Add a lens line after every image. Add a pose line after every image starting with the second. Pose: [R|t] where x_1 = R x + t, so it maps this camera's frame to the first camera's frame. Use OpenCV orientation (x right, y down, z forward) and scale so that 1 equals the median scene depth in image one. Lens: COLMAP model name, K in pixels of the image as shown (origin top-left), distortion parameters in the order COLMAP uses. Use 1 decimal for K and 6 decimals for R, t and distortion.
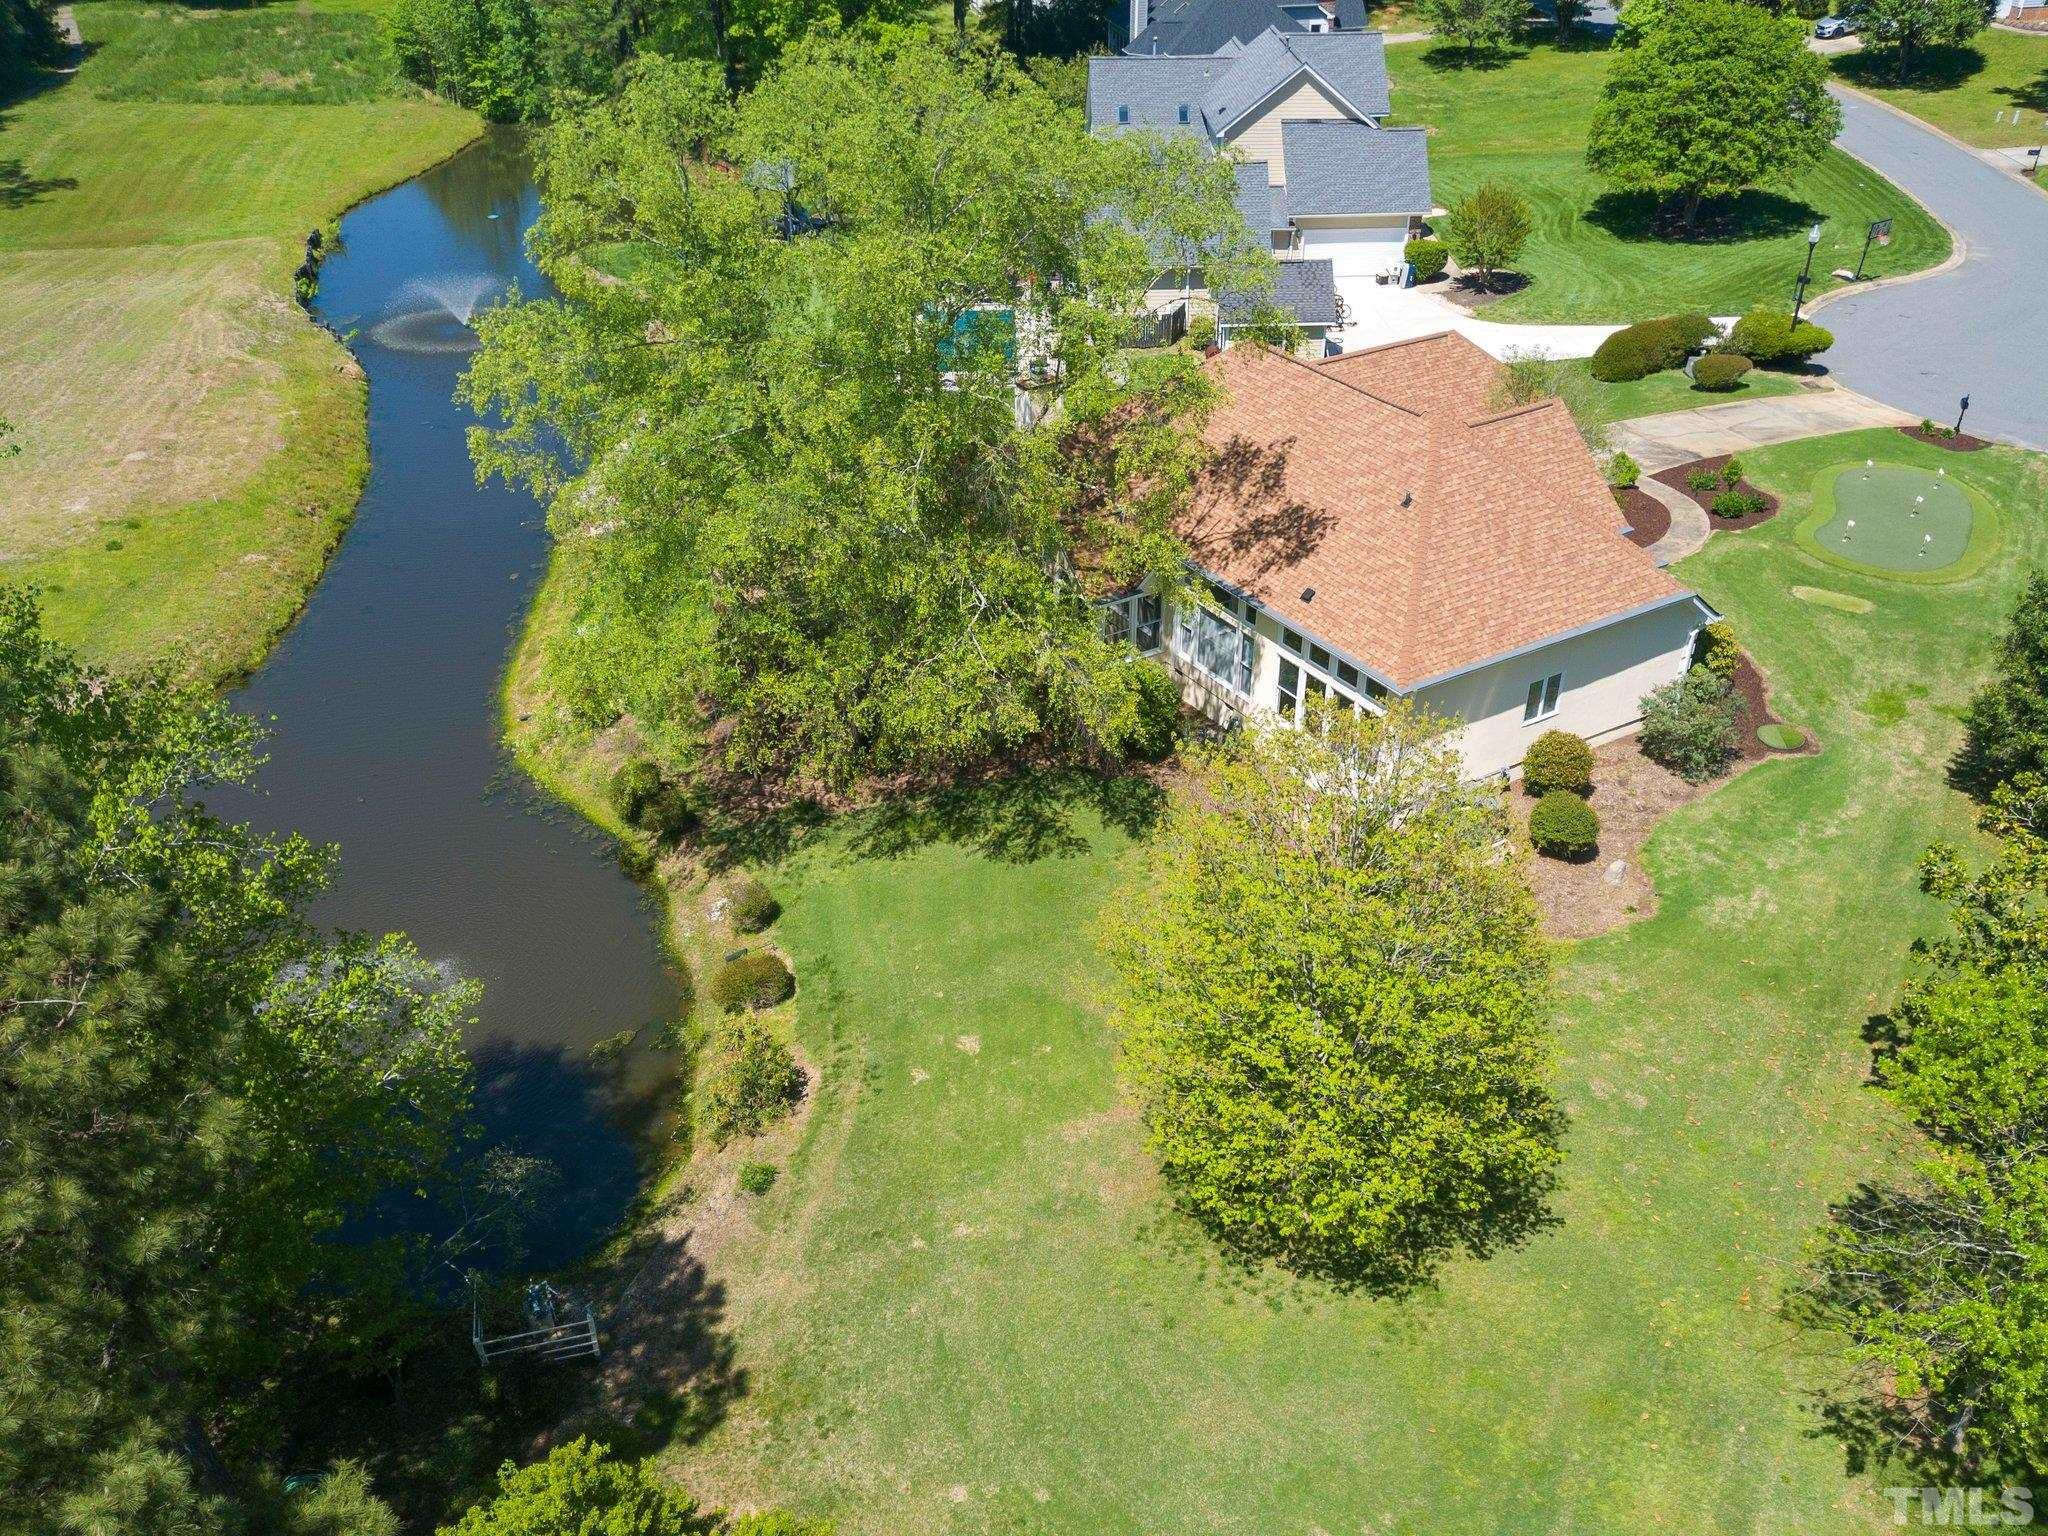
lens RADIAL K [[1684.4, 0, 1097.9], [0, 1684.4, 880.4], [0, 0, 1]] dist [0.114448, -0.178800]
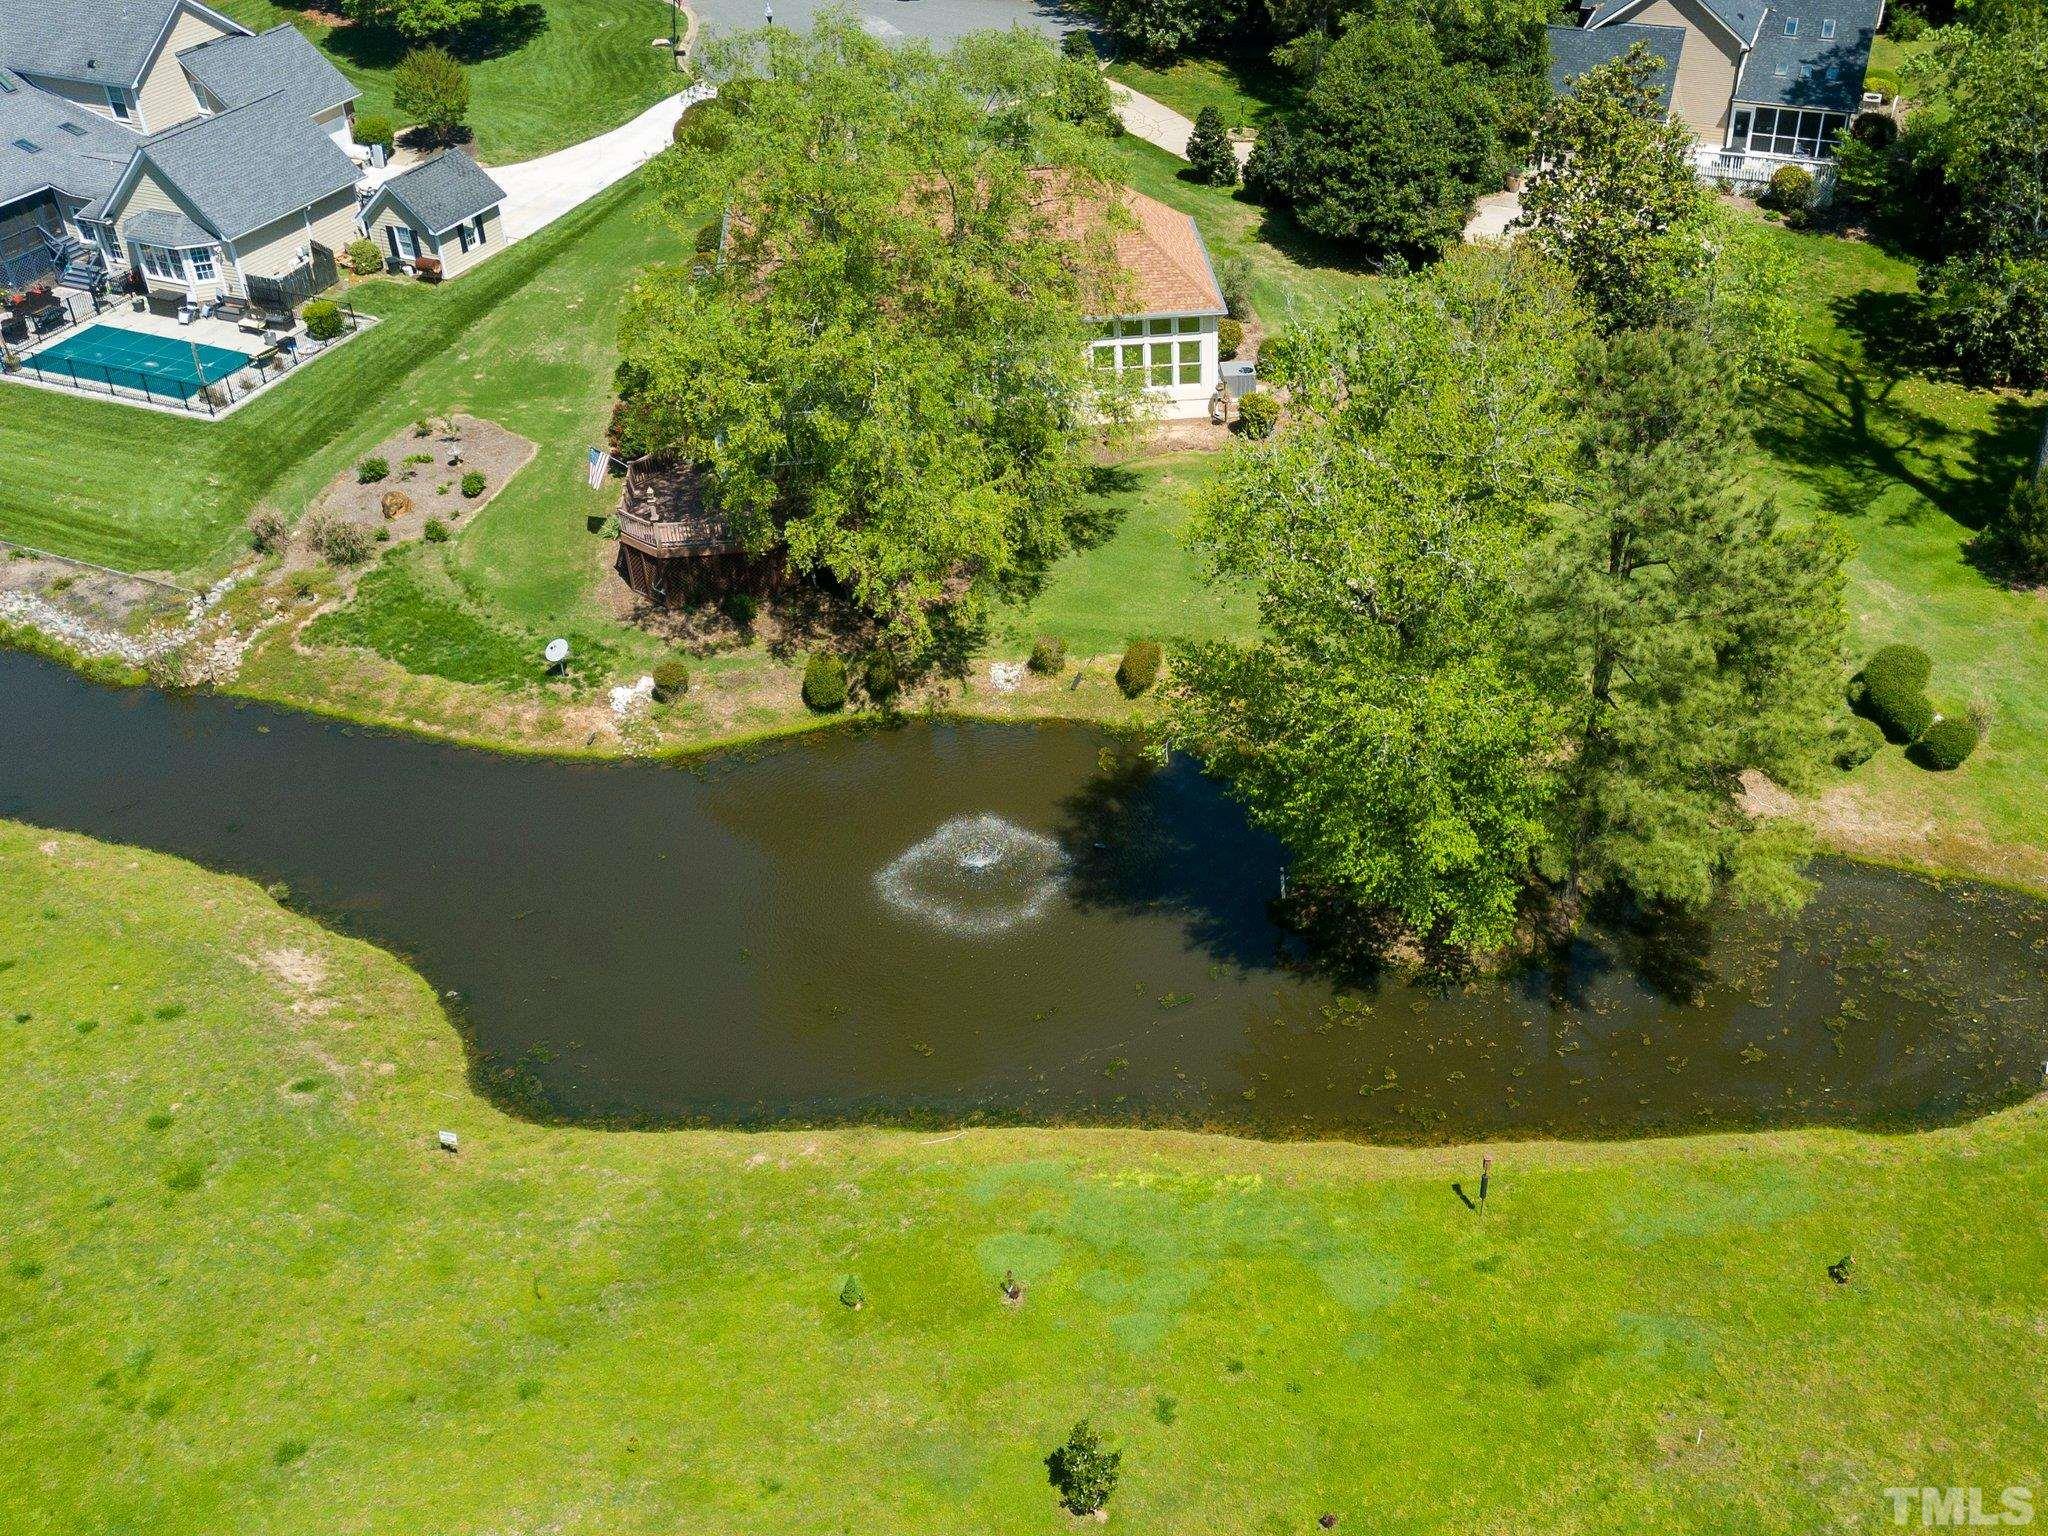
lens RADIAL K [[1985.0, 0, 1246.7], [0, 1985.0, 760.6], [0, 0, 1]] dist [0.119133, -0.212574]
pose [[0.402829, -0.533104, 0.743995, -1.261834], [0.516470, 0.803485, 0.296093, -0.278745], [-0.755637, 0.264976, 0.598999, -0.026823]]
